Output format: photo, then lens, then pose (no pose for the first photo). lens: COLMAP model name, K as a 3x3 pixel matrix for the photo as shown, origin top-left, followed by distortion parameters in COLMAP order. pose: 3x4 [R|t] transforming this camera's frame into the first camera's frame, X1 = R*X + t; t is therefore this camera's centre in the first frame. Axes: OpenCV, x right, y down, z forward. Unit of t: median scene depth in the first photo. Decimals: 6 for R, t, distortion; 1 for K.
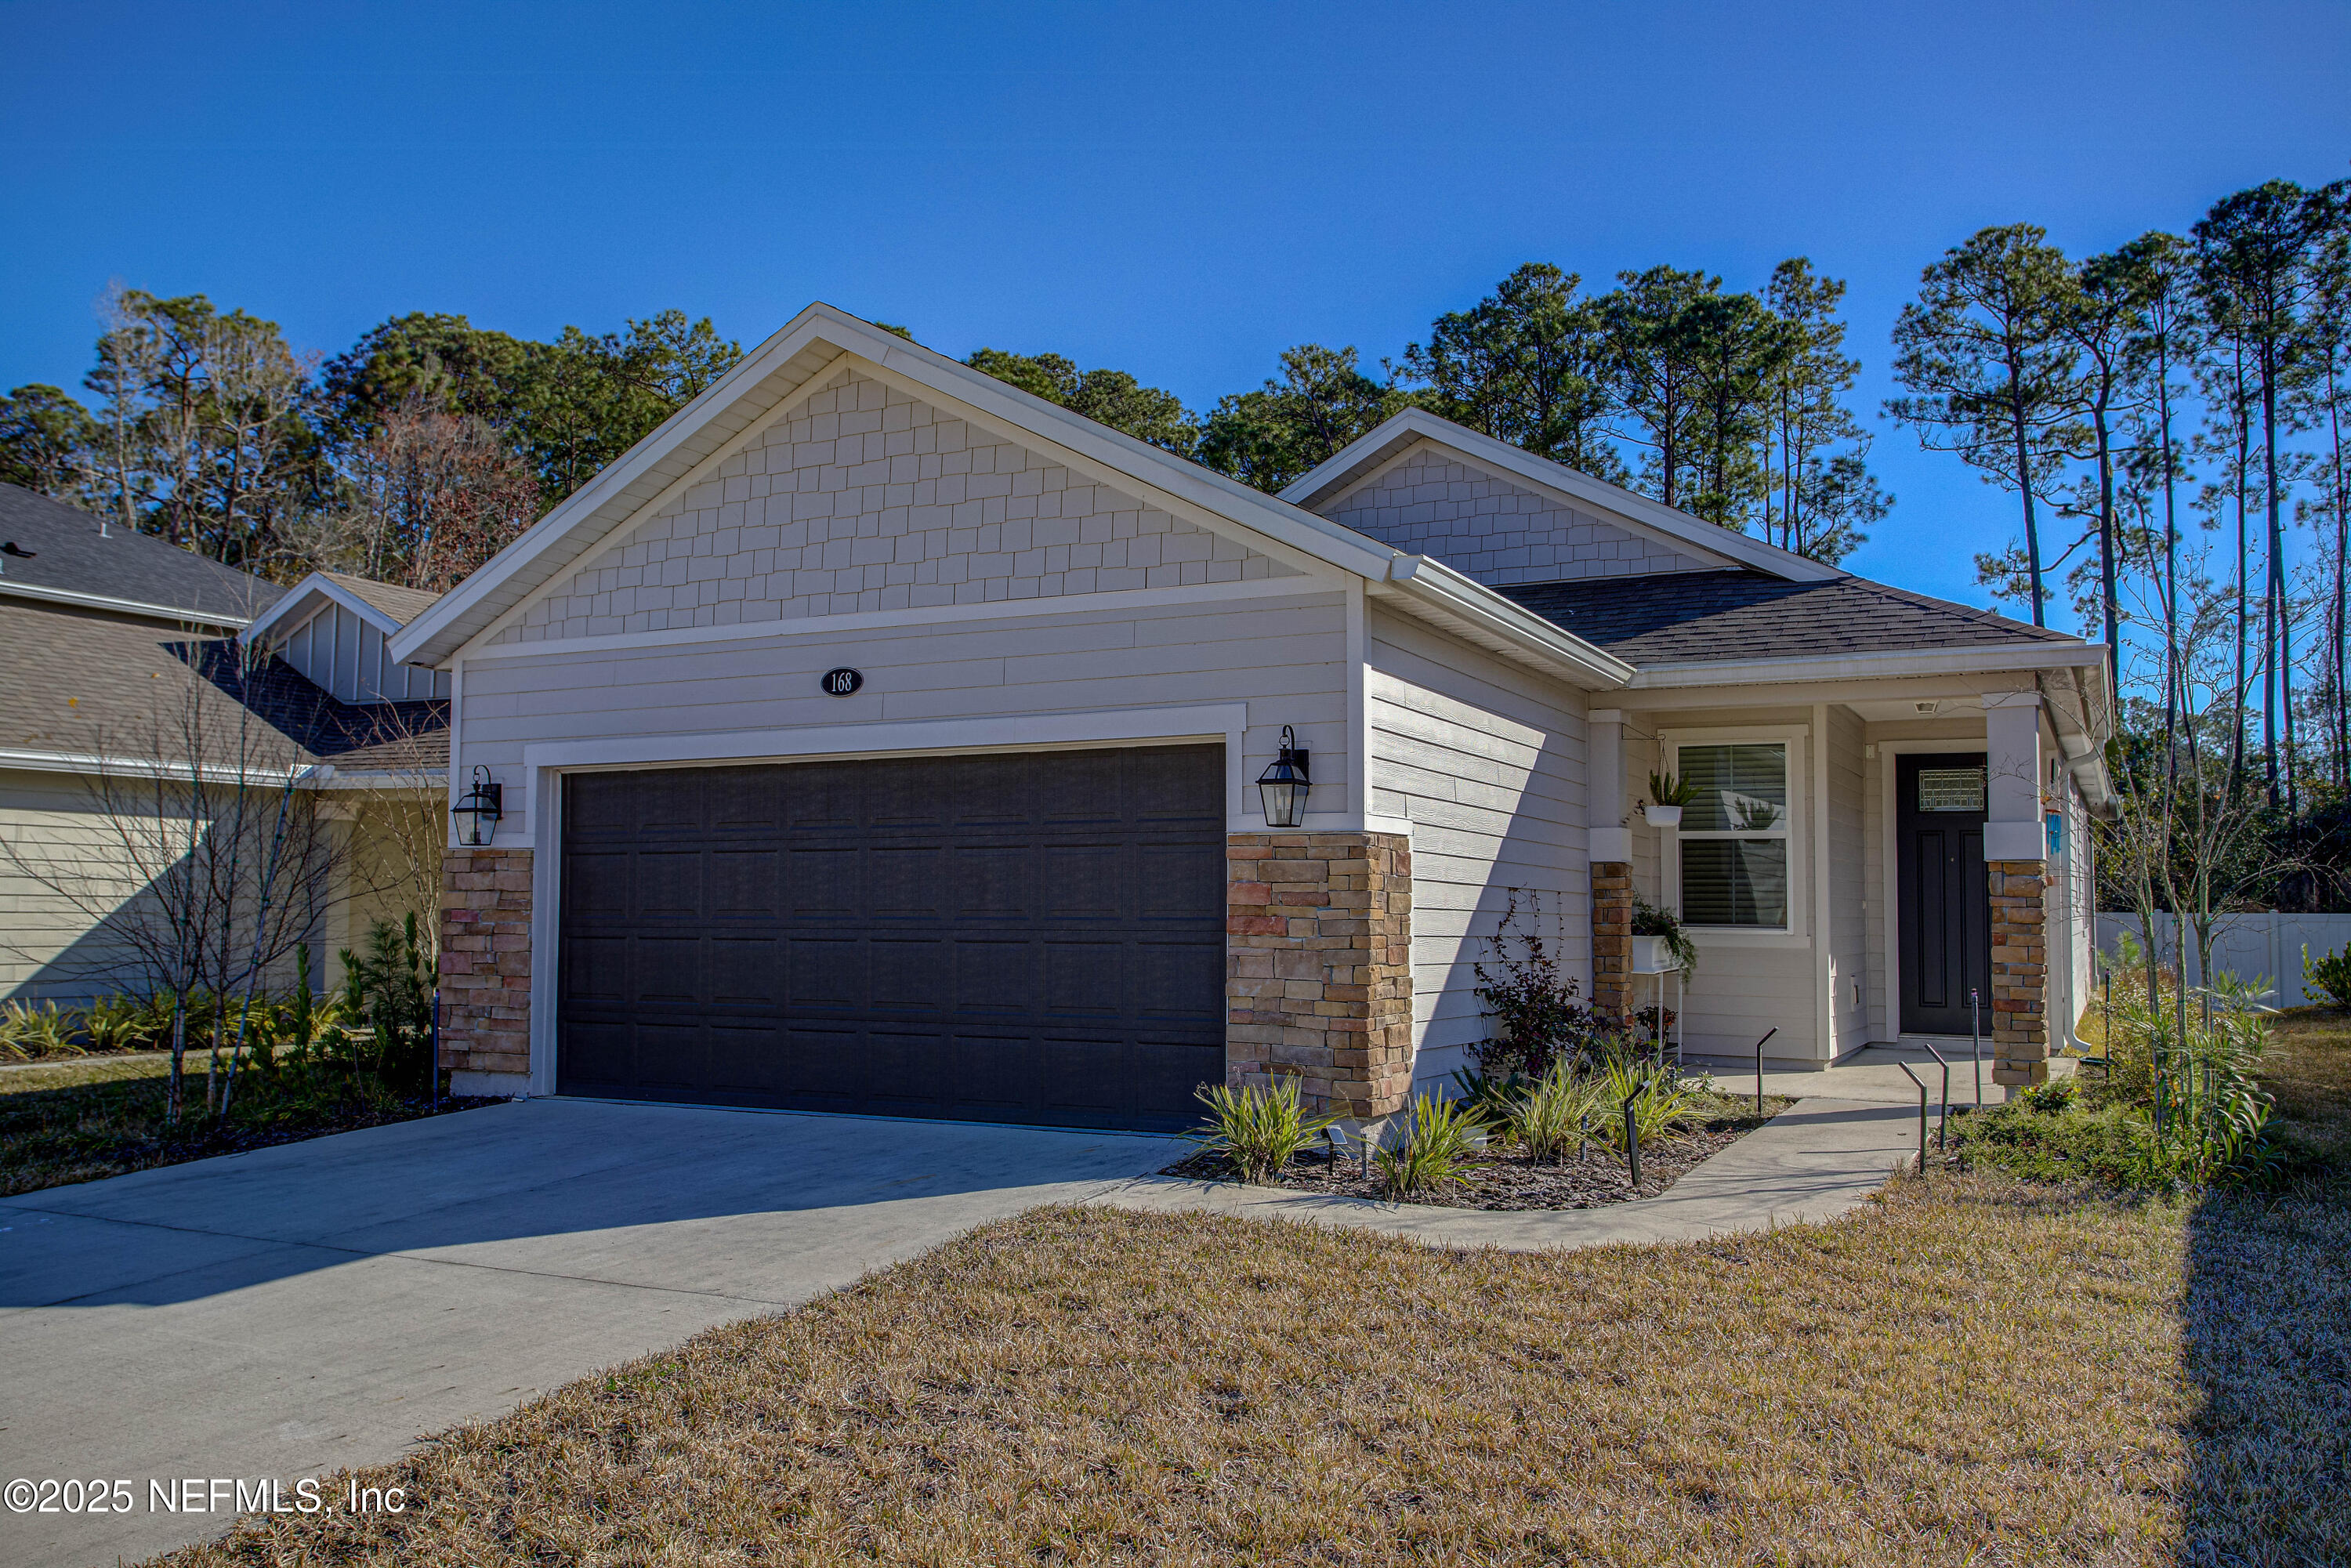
lens RADIAL K [[1926.6, 0, 1164.2], [0, 1926.6, 786.0], [0, 0, 1]] dist [-0.003612, -0.021353]
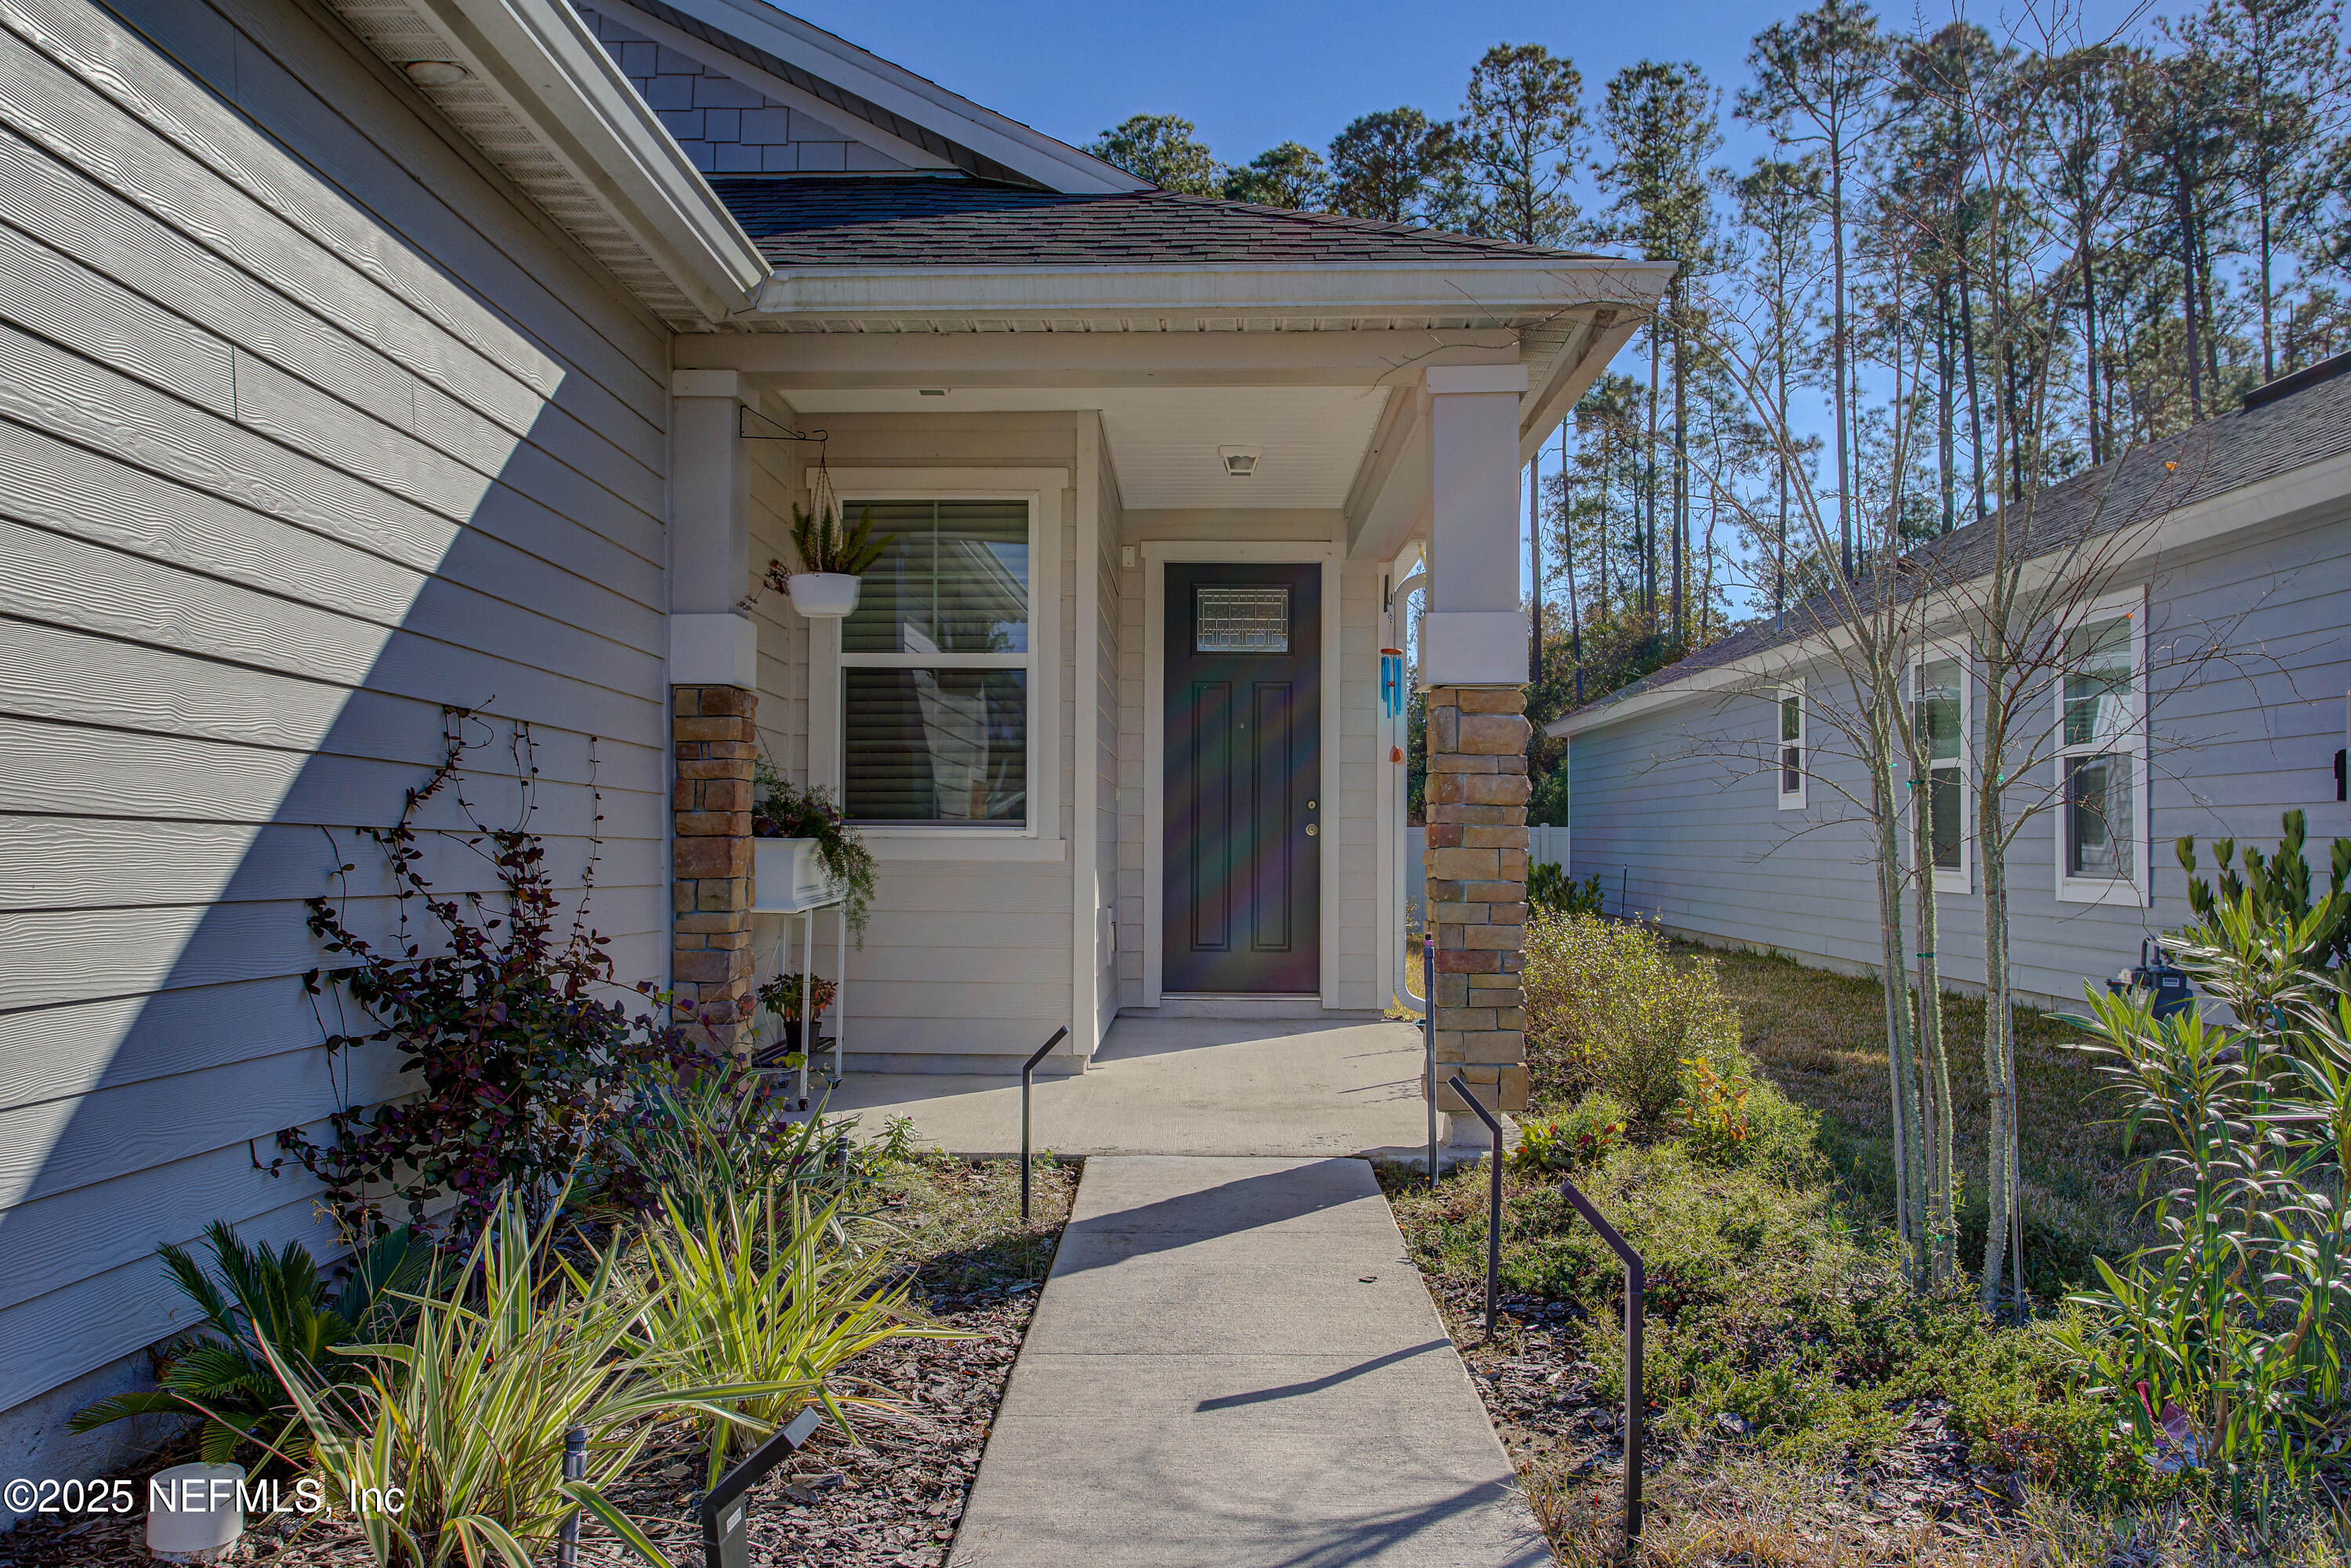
lens RADIAL K [[1926.6, 0, 1168.3], [0, 1926.6, 774.4], [0, 0, 1]] dist [-0.003612, -0.021353]
pose [[0.900681, 0.009995, 0.434366, 0.120966], [-0.023292, 0.999409, 0.025299, 0.045647], [-0.433857, -0.032904, 0.900381, 0.497388]]
